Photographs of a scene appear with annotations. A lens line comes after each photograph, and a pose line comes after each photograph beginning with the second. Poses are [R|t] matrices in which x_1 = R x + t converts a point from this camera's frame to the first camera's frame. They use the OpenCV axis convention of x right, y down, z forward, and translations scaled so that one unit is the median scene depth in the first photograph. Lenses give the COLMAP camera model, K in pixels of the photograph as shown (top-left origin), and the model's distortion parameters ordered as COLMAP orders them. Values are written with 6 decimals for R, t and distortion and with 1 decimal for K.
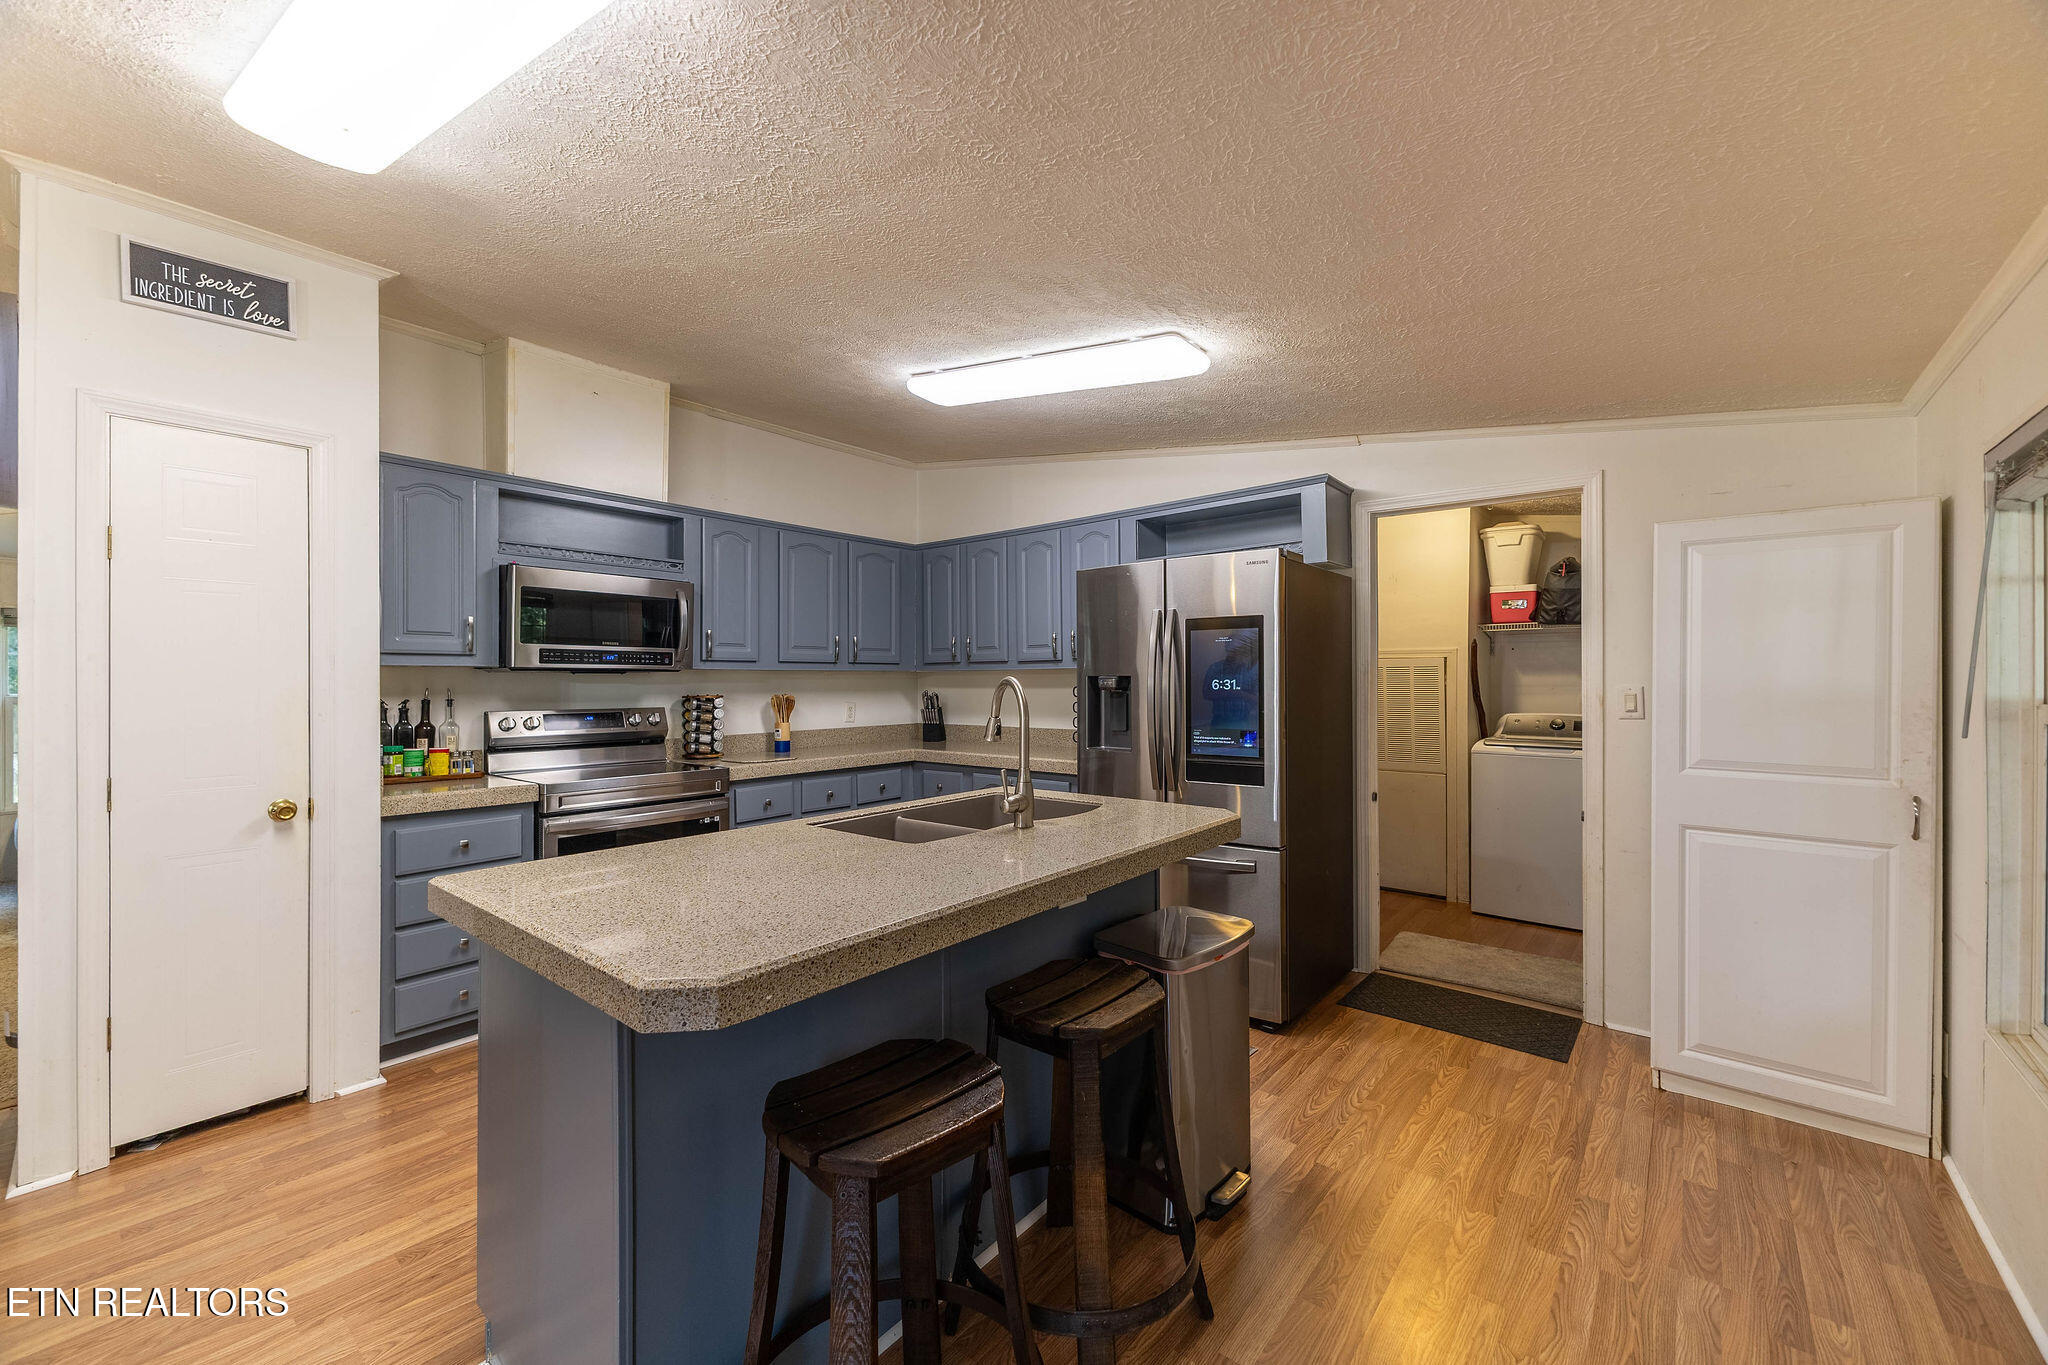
lens RADIAL K [[812.8, 0, 1027.3], [0, 812.8, 679.5], [0, 0, 1]] dist [-0.000565, -0.000138]
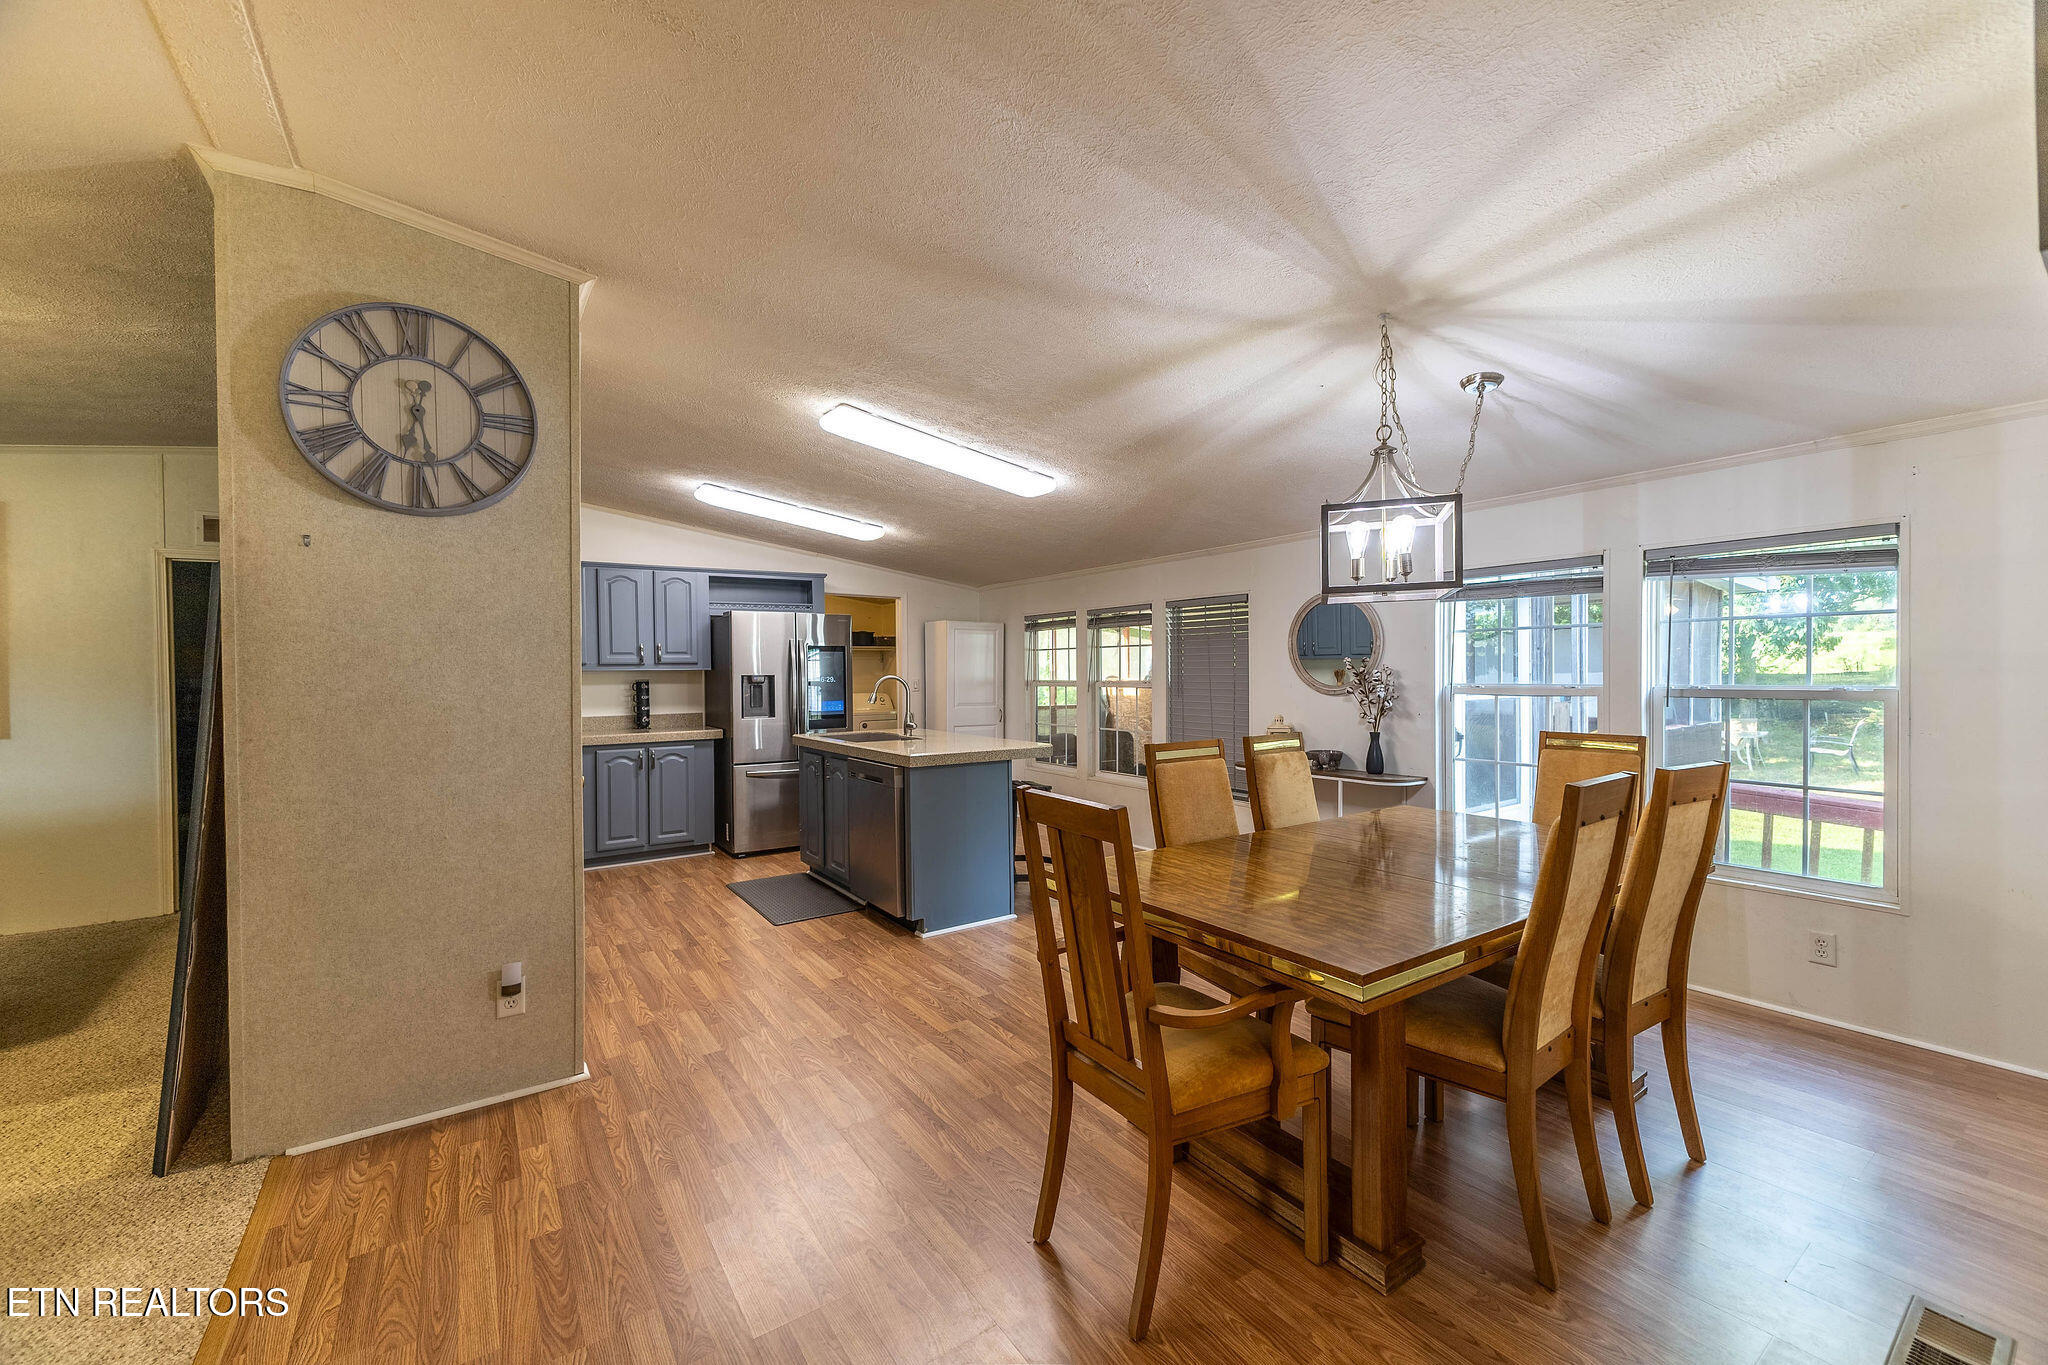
lens RADIAL K [[812.8, 0, 1027.3], [0, 812.8, 679.5], [0, 0, 1]] dist [-0.000565, -0.000138]
pose [[0.271608, -0.006802, 0.962384, -1.299629], [0.006289, 0.999966, 0.005293, -0.001057], [-0.962387, 0.004615, 0.271641, -0.034474]]
